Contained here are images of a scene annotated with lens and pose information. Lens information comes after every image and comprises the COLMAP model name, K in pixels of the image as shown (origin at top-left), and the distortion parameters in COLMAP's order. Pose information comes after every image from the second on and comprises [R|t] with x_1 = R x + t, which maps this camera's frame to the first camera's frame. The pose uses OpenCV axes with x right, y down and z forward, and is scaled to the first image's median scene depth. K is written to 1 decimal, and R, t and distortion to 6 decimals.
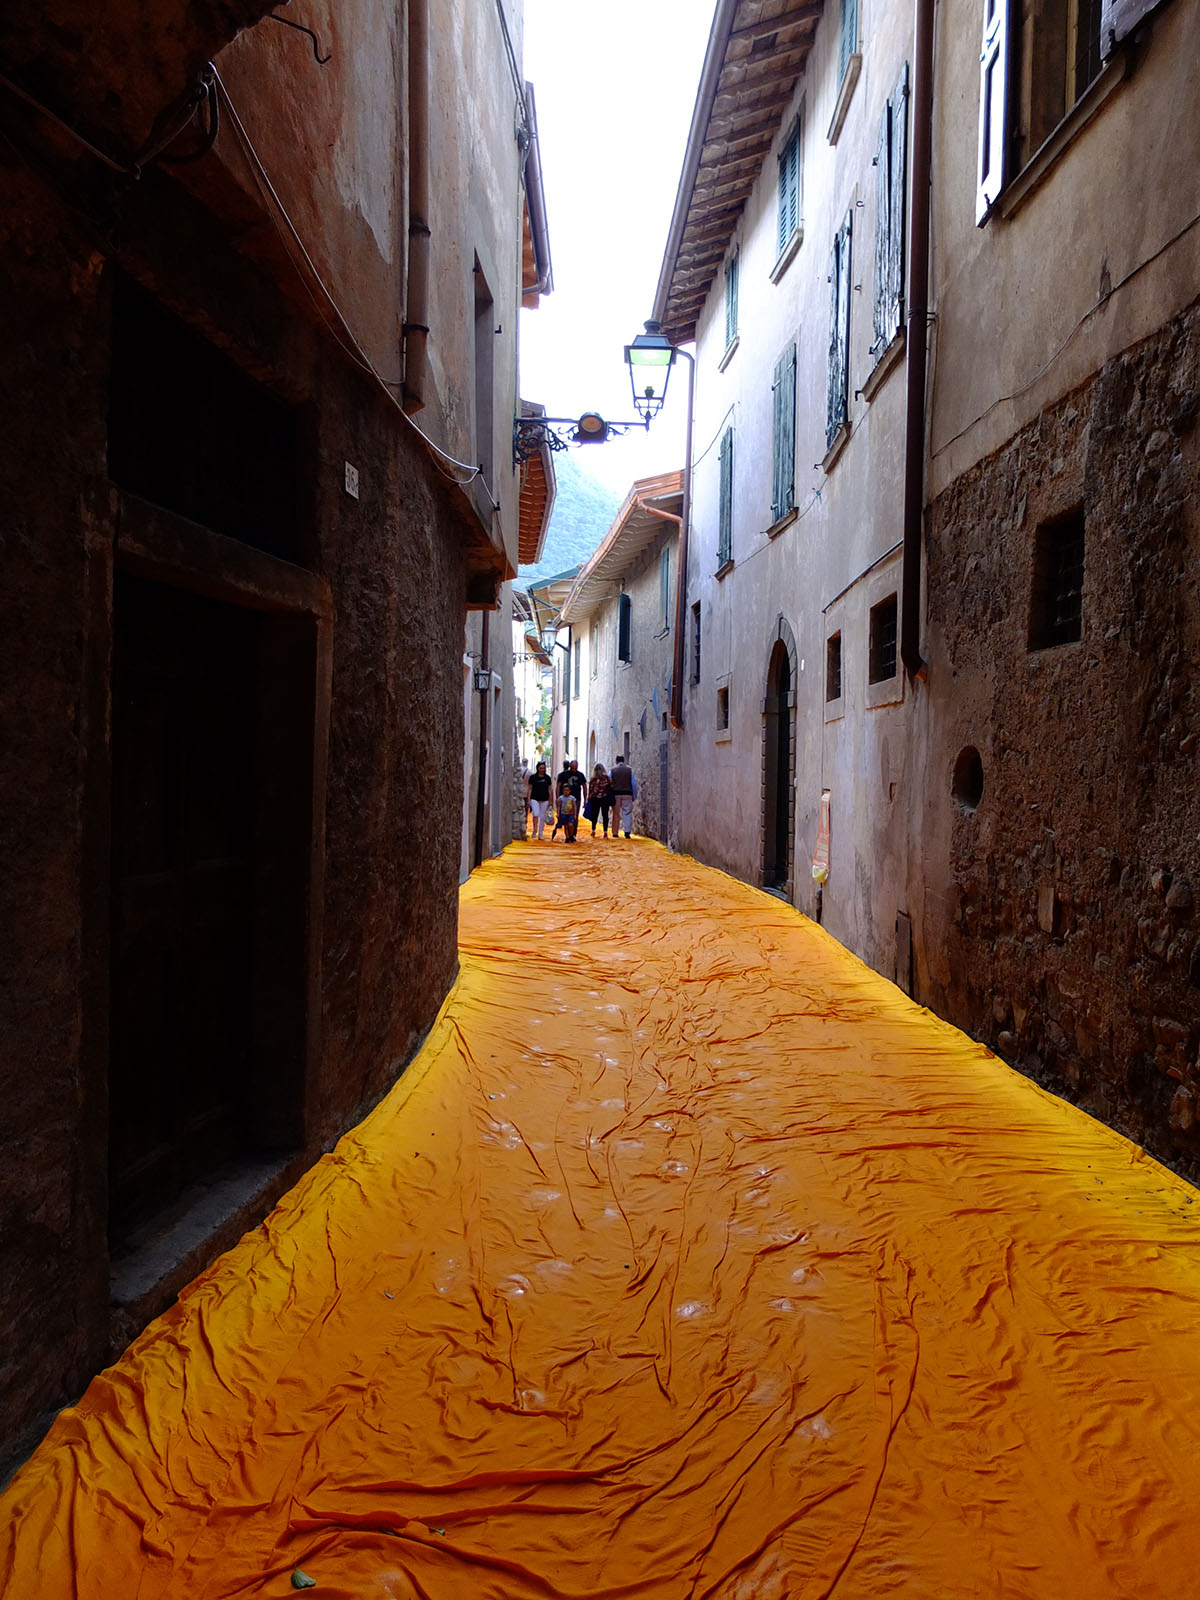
lens RADIAL K [[1136.6, 0, 601.1], [0, 1136.6, 795.7], [0, 0, 1]] dist [-0.049892, 0.006855]
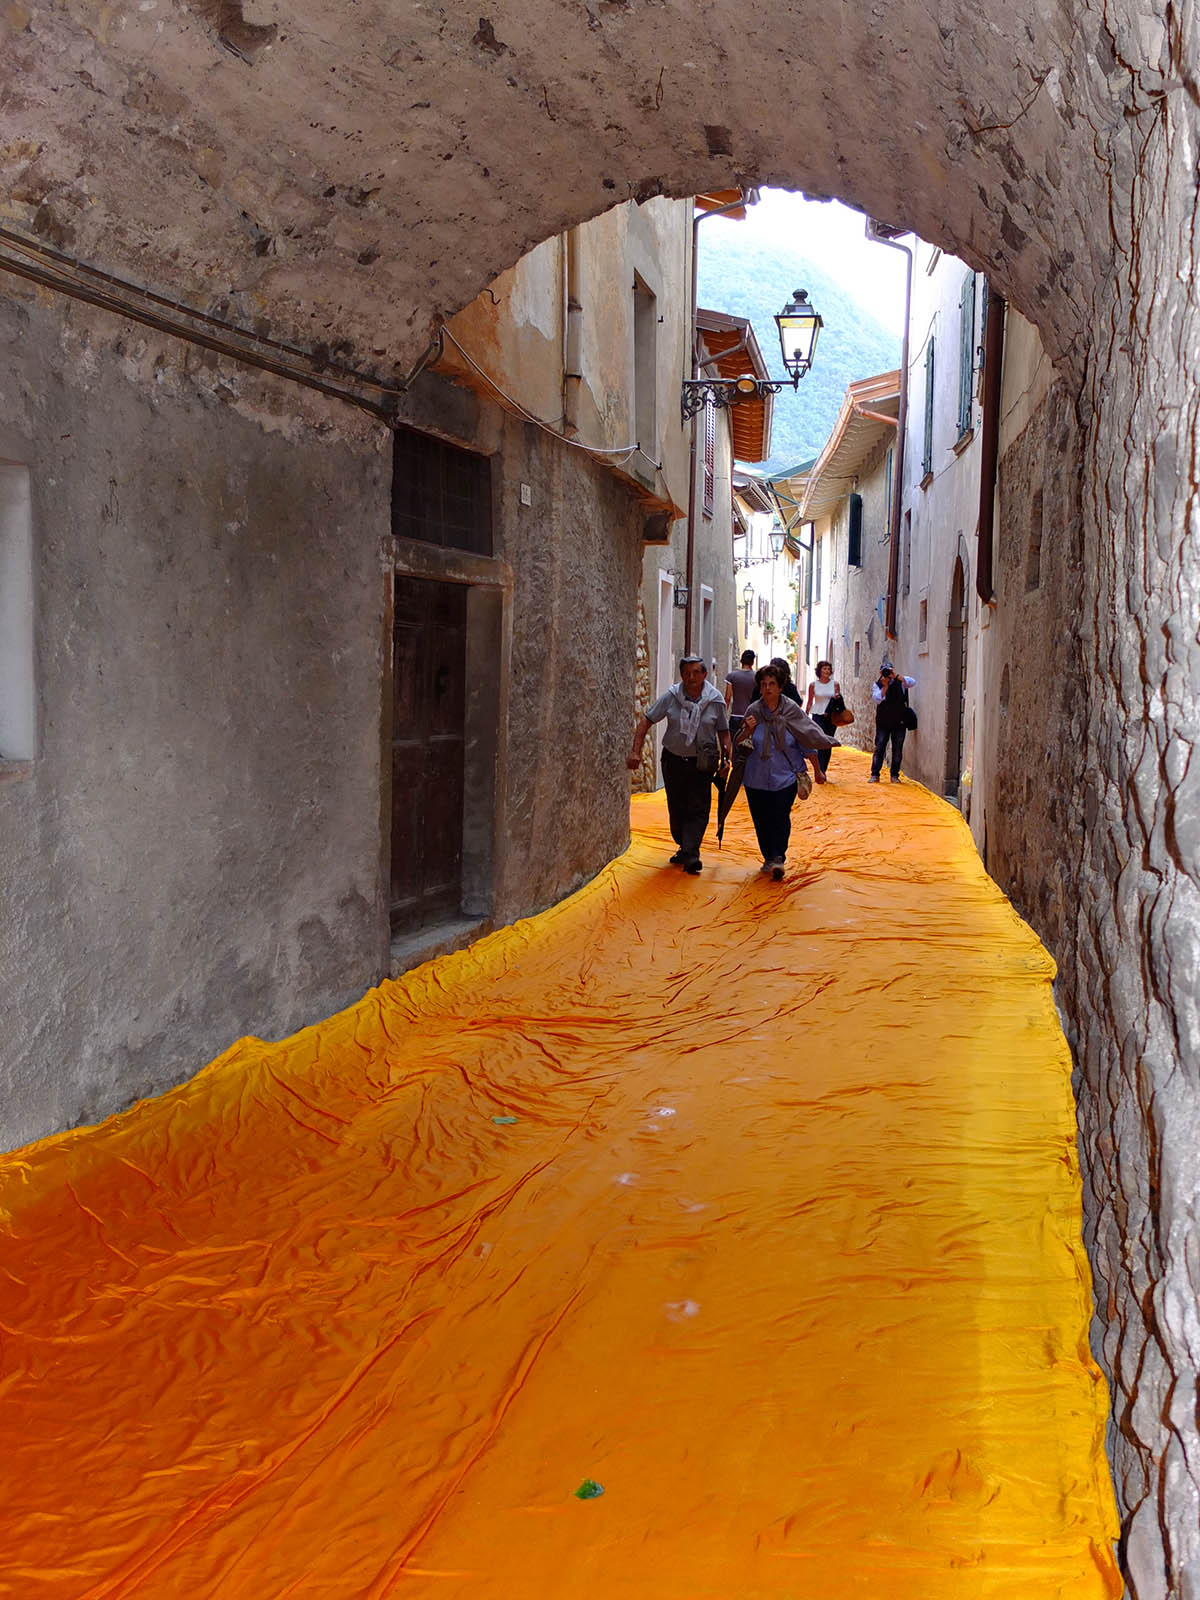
lens RADIAL K [[1821.3, 0, 600.7], [0, 1821.3, 801.6], [0, 0, 1]] dist [-0.020402, 0.000000]
pose [[0.972570, 0.015468, -0.232096, 0.388661], [-0.005597, 0.999054, 0.043129, 0.028007], [0.232543, -0.040647, 0.971736, -1.186814]]
